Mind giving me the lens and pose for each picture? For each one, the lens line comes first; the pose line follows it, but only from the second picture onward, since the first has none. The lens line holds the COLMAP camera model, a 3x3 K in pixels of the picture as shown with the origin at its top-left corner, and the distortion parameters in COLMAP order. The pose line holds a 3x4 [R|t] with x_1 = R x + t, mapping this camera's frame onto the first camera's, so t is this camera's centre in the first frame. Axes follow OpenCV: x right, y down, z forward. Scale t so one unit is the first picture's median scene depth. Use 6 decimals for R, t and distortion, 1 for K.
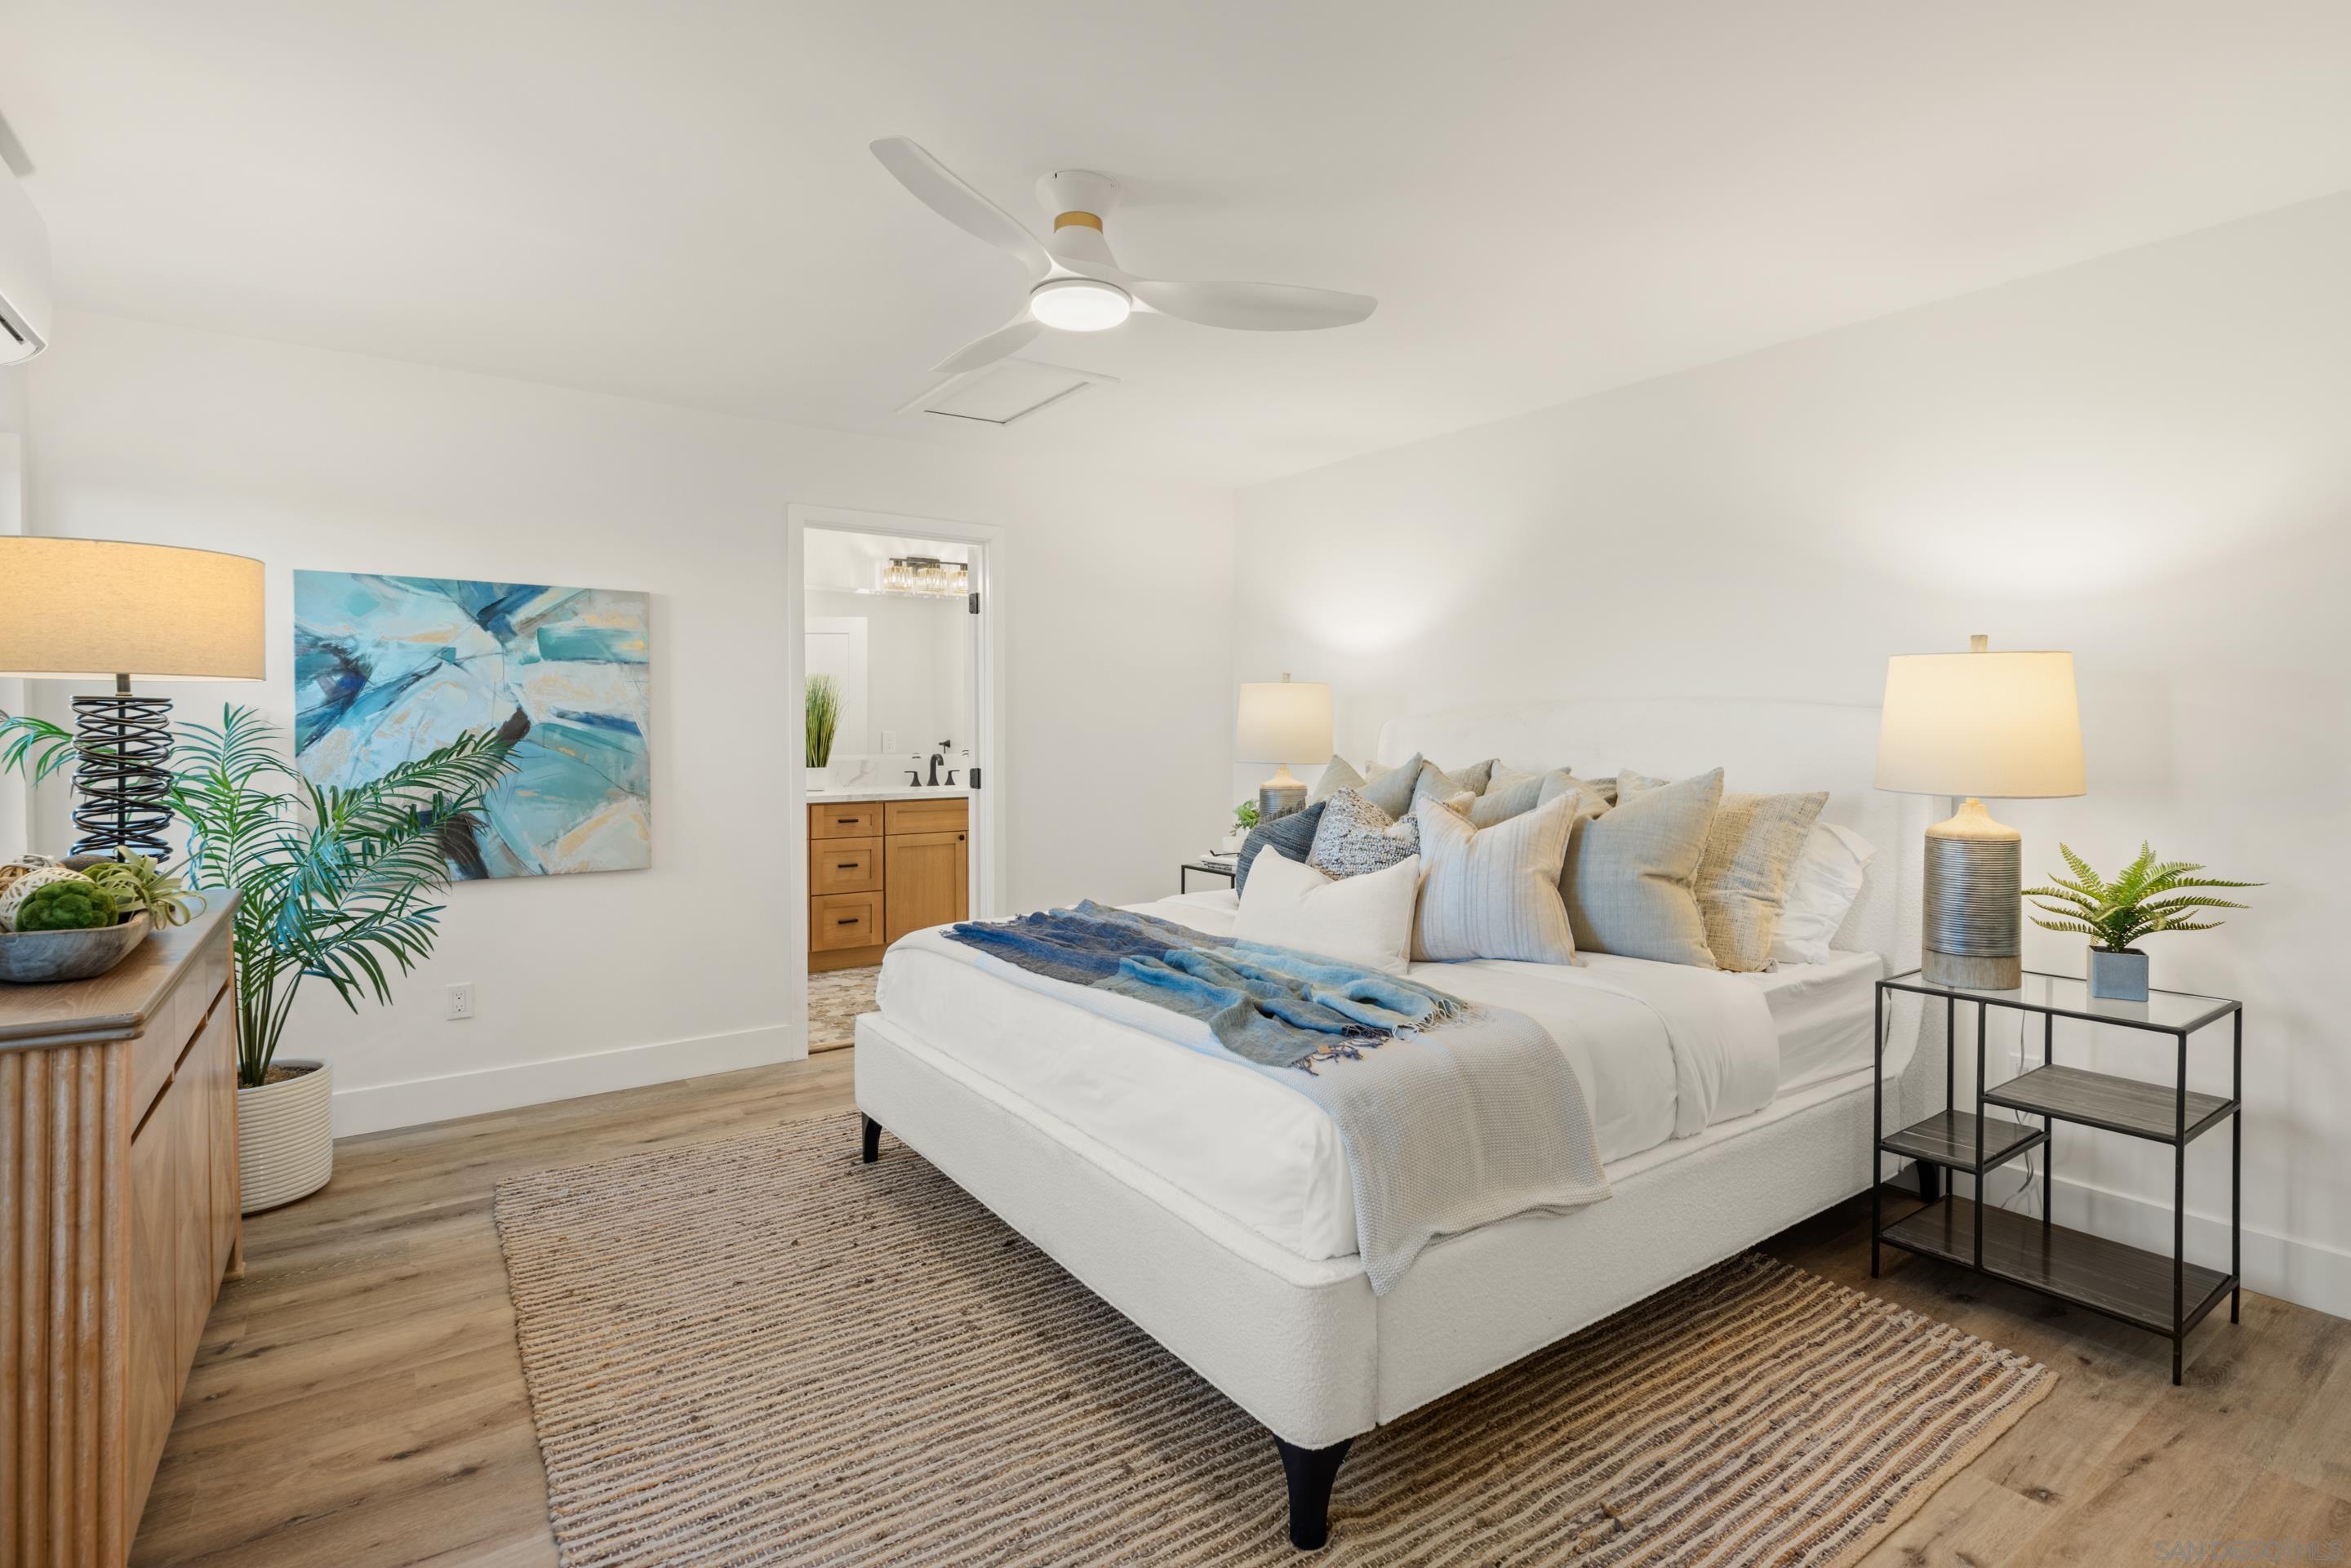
lens RADIAL K [[1107.0, 0, 1241.5], [0, 1107.0, 746.5], [0, 0, 1]] dist [-0.004273, 0.000141]
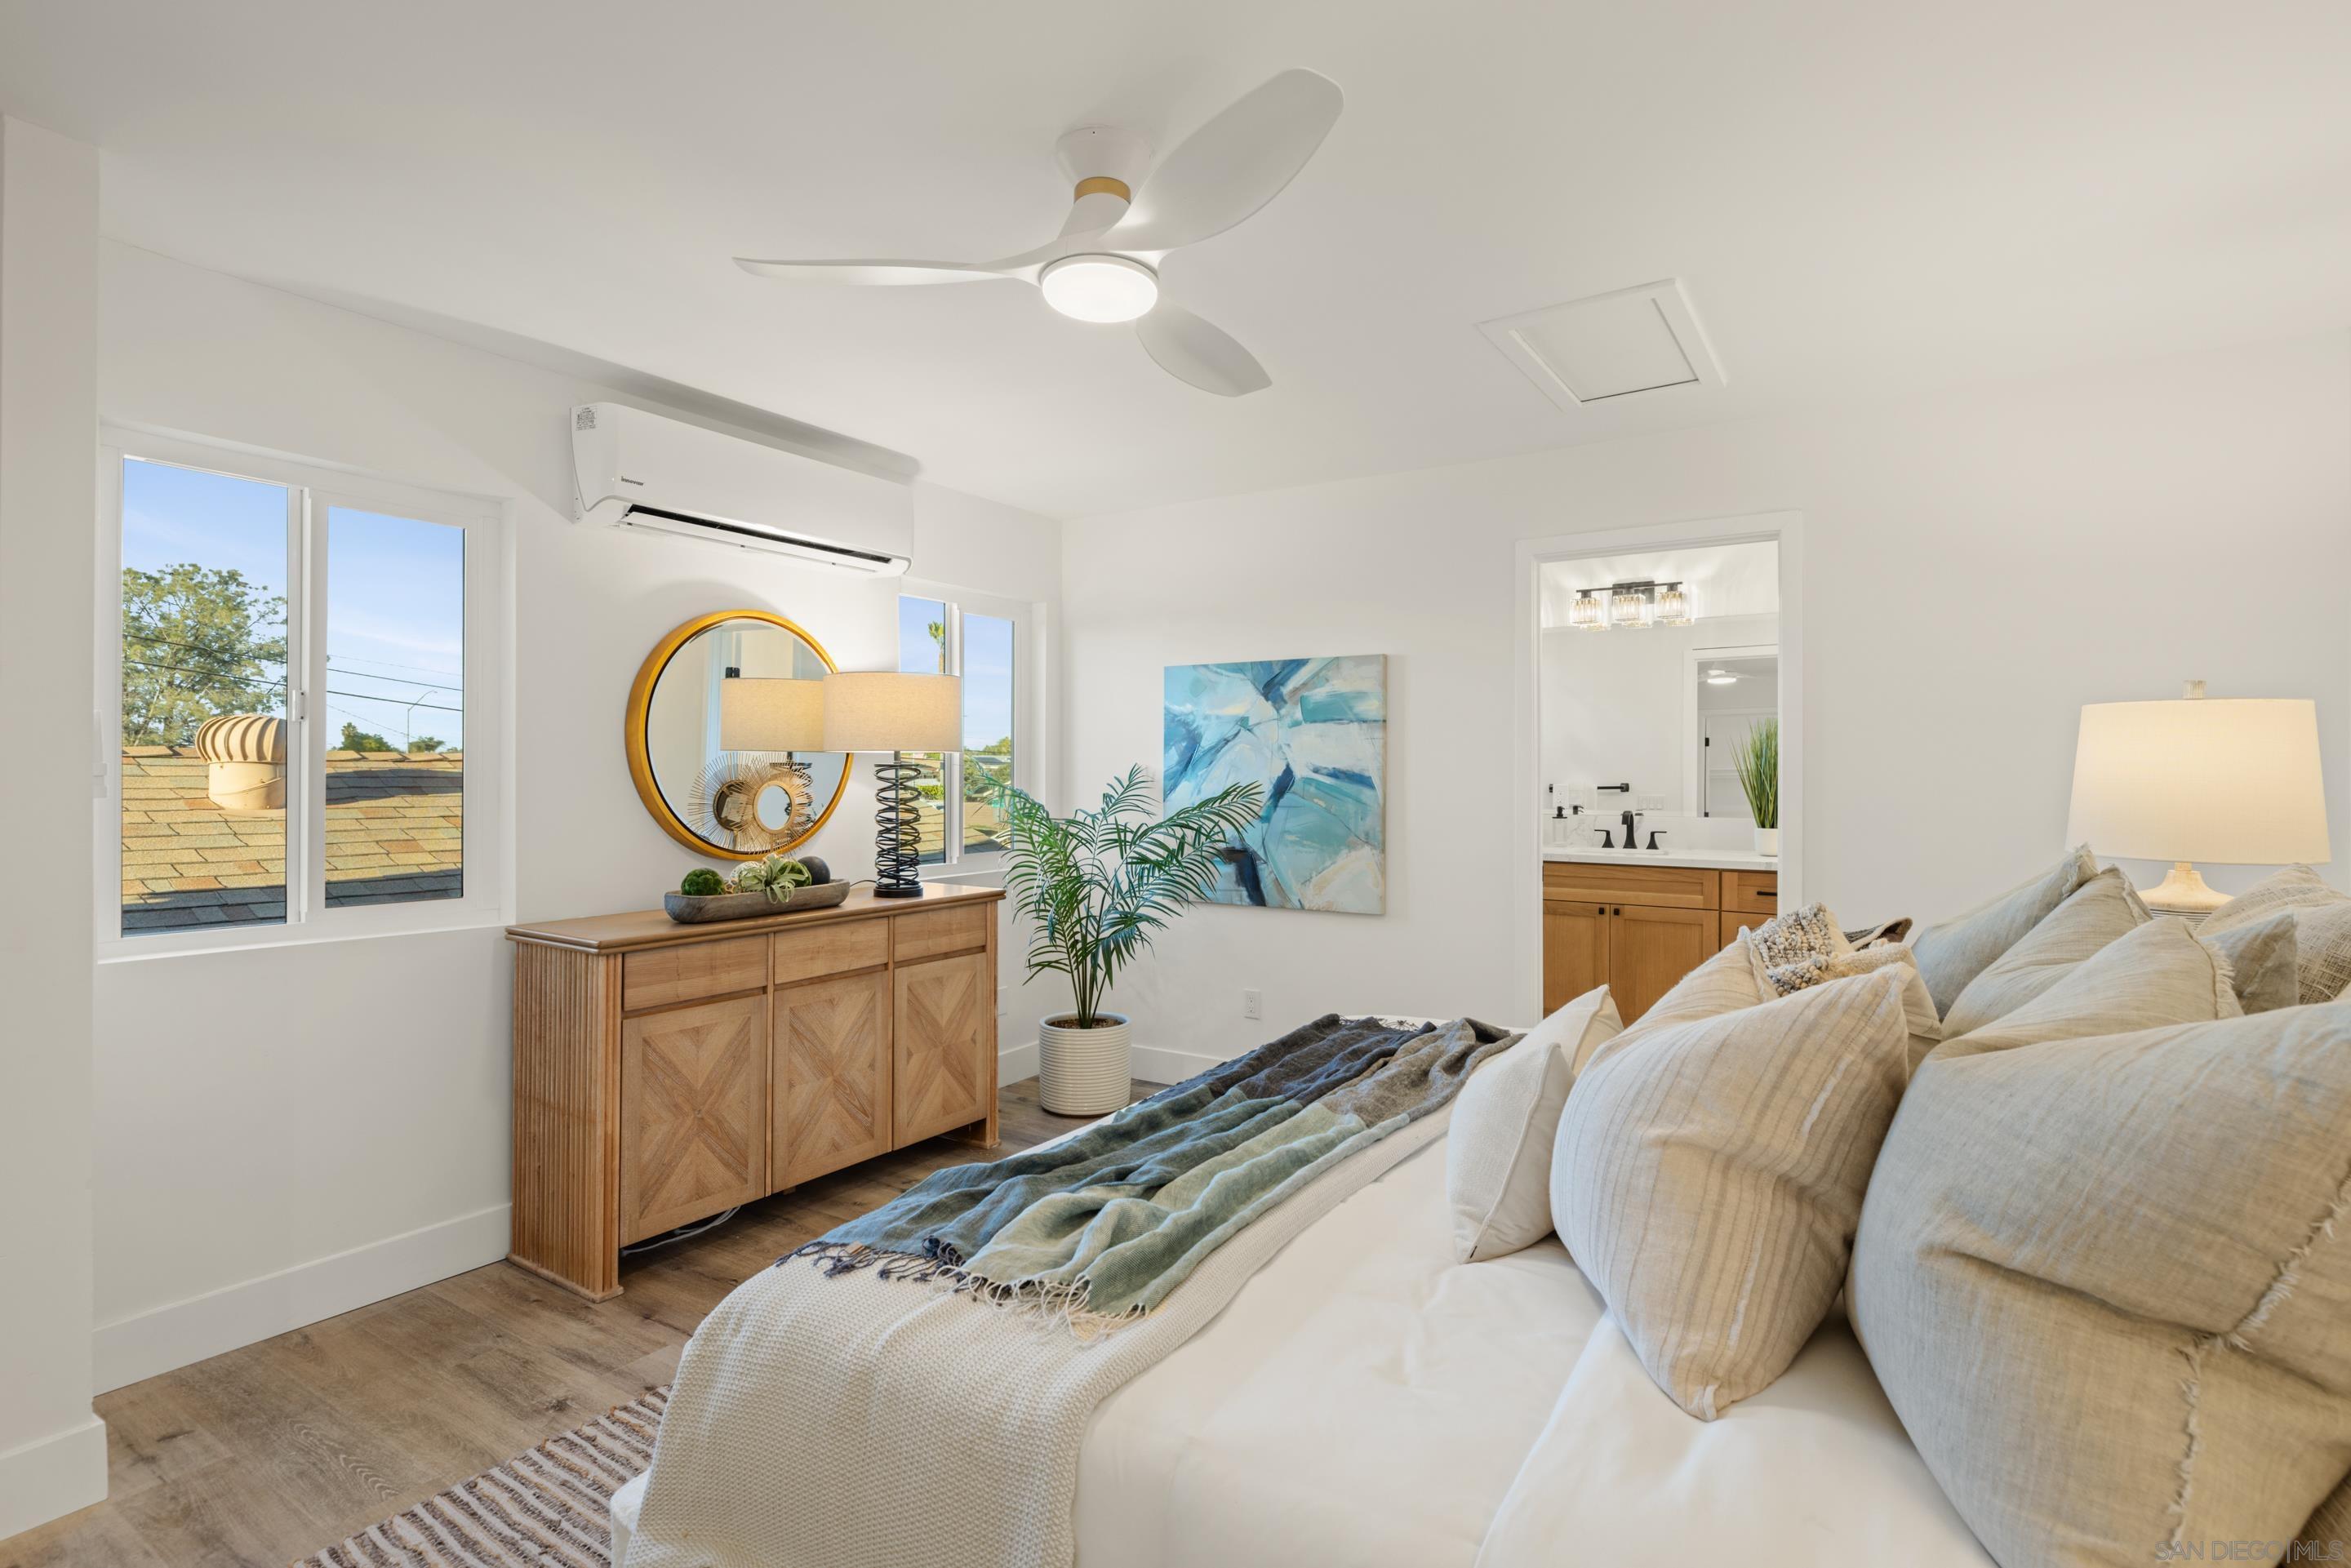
lens RADIAL K [[1151.4, 0, 1240.3], [0, 1151.4, 783.9], [0, 0, 1]] dist [-0.003812, -0.000387]
pose [[0.373653, 0.006666, -0.927544, 0.465495], [-0.015524, 0.999879, 0.000932, -0.014856], [0.927438, 0.014051, 0.373712, 0.496918]]
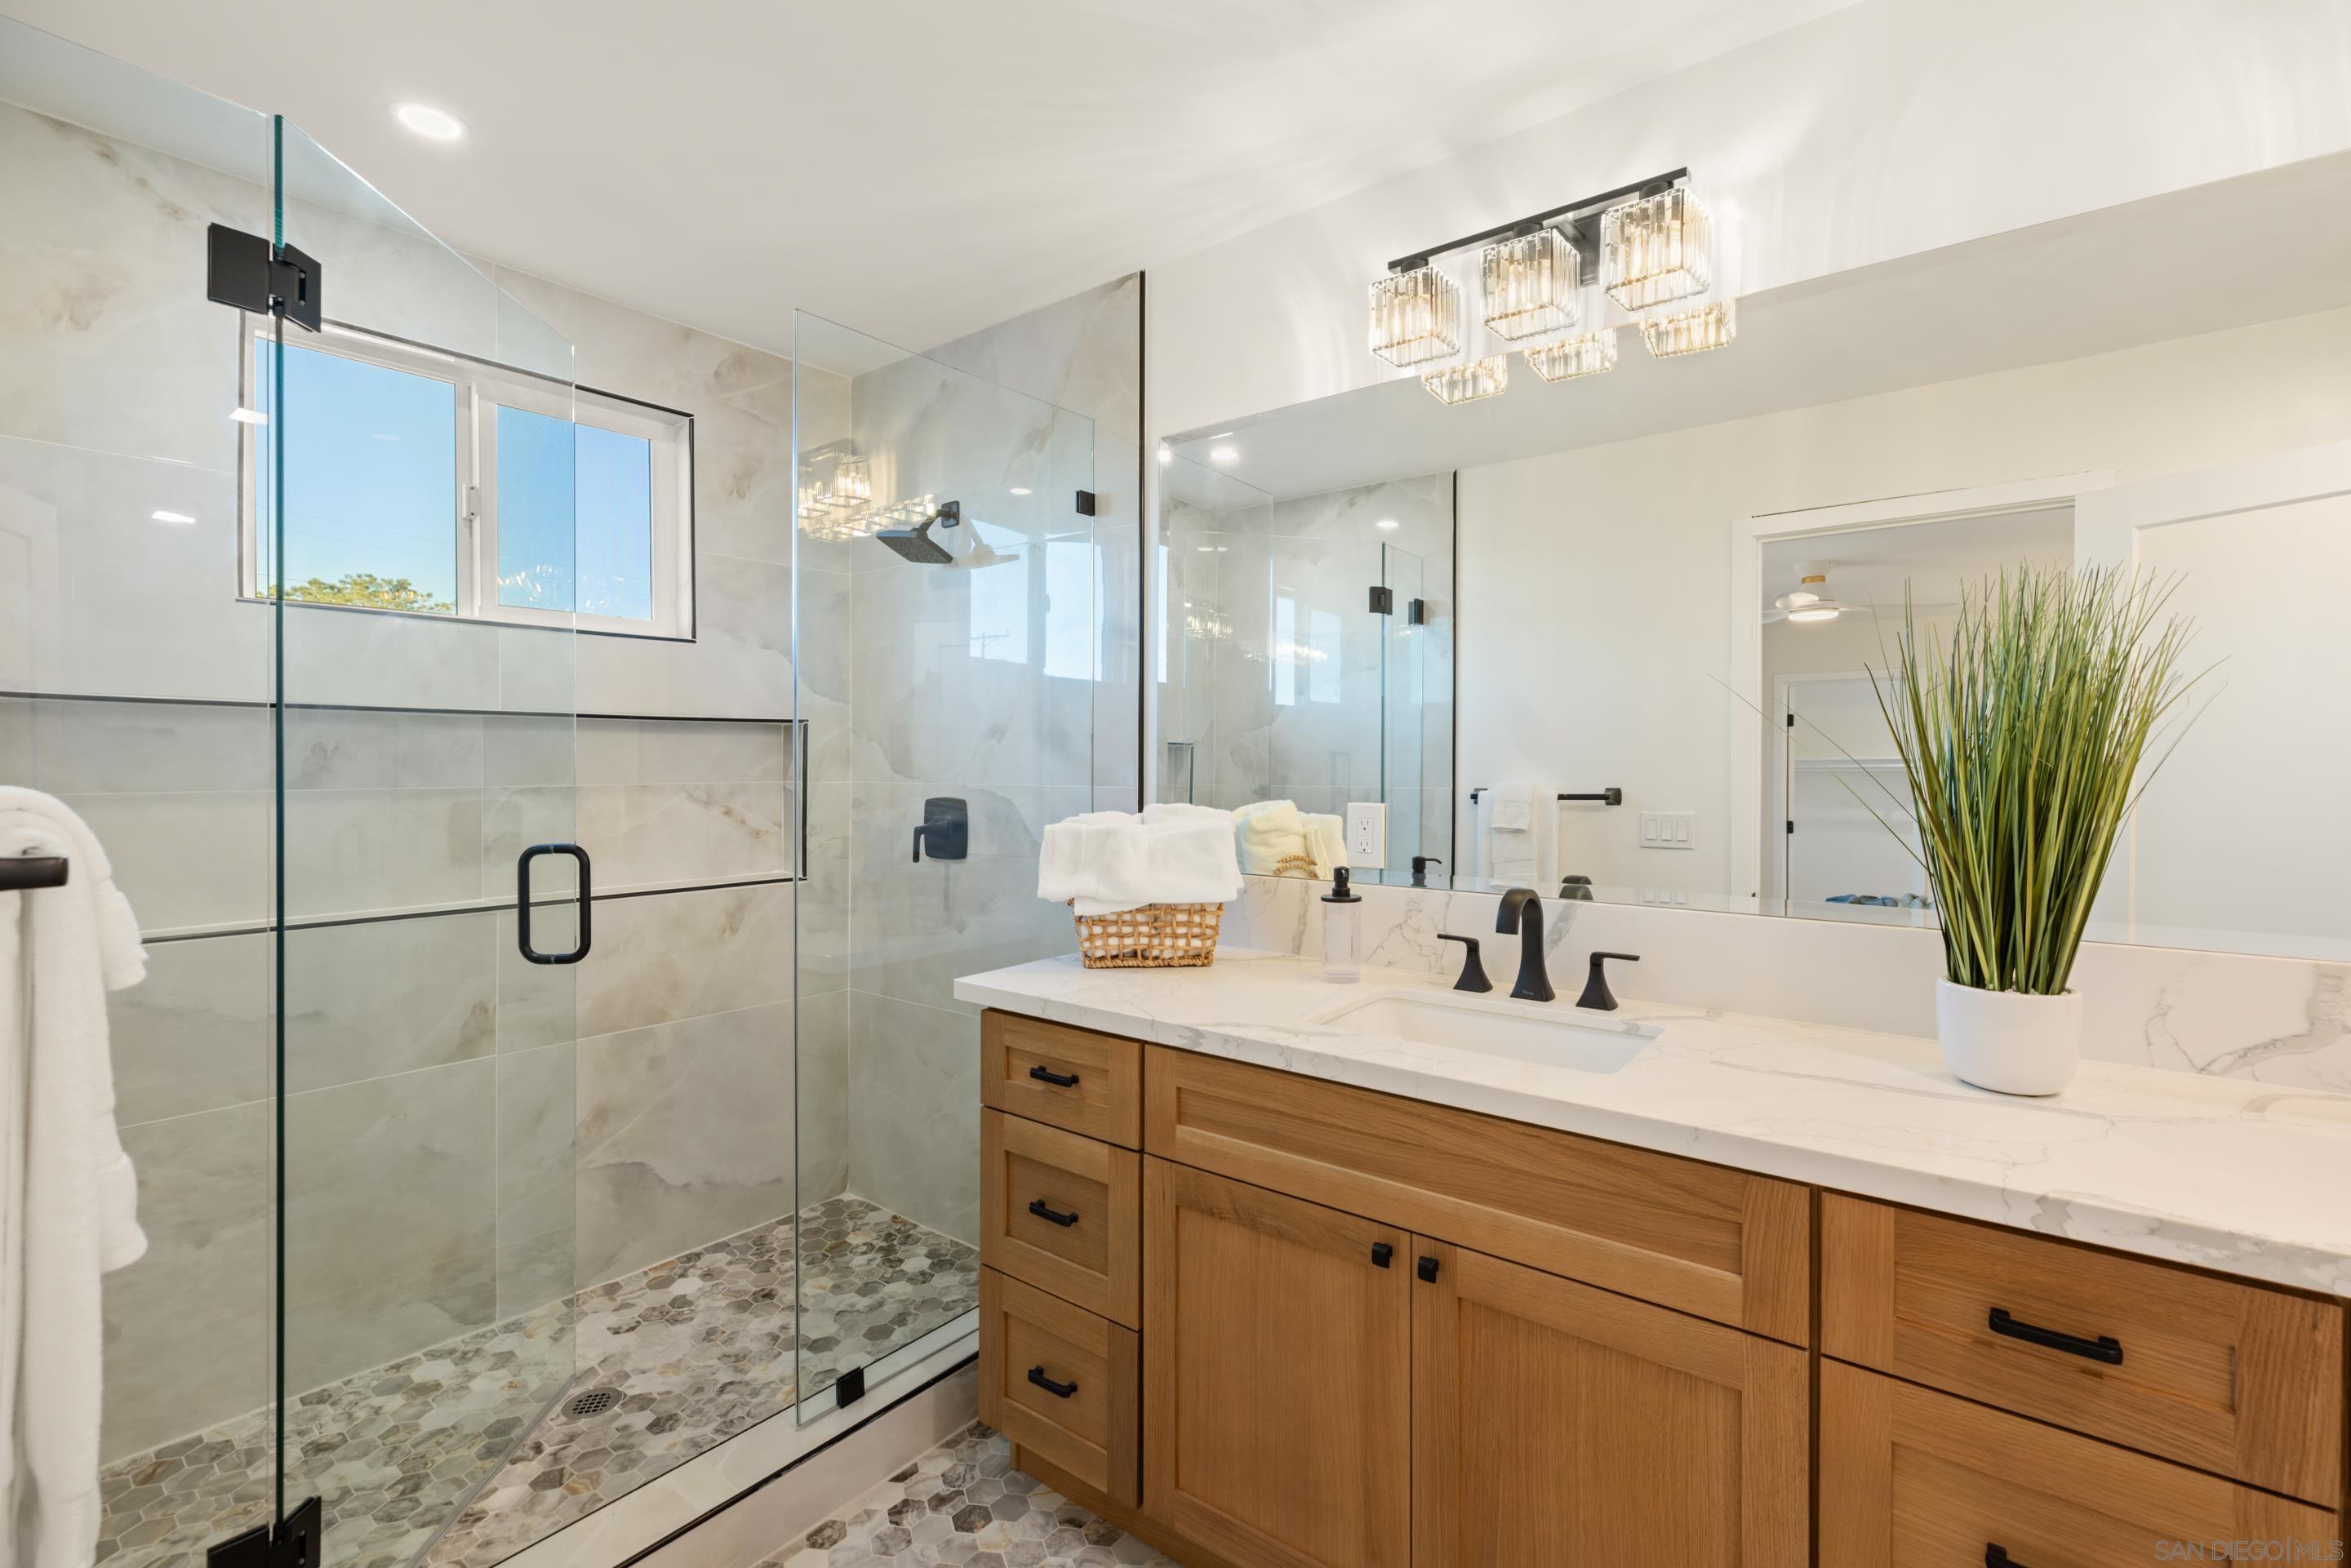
lens RADIAL K [[1015.8, 0, 1199.1], [0, 1015.8, 769.2], [0, 0, 1]] dist [0.005781, -0.000706]
pose [[0.237388, 0.007787, -0.971384, -0.359142], [-0.018941, 0.999815, 0.003387, -0.039560], [0.971230, 0.017595, 0.237492, 1.304214]]
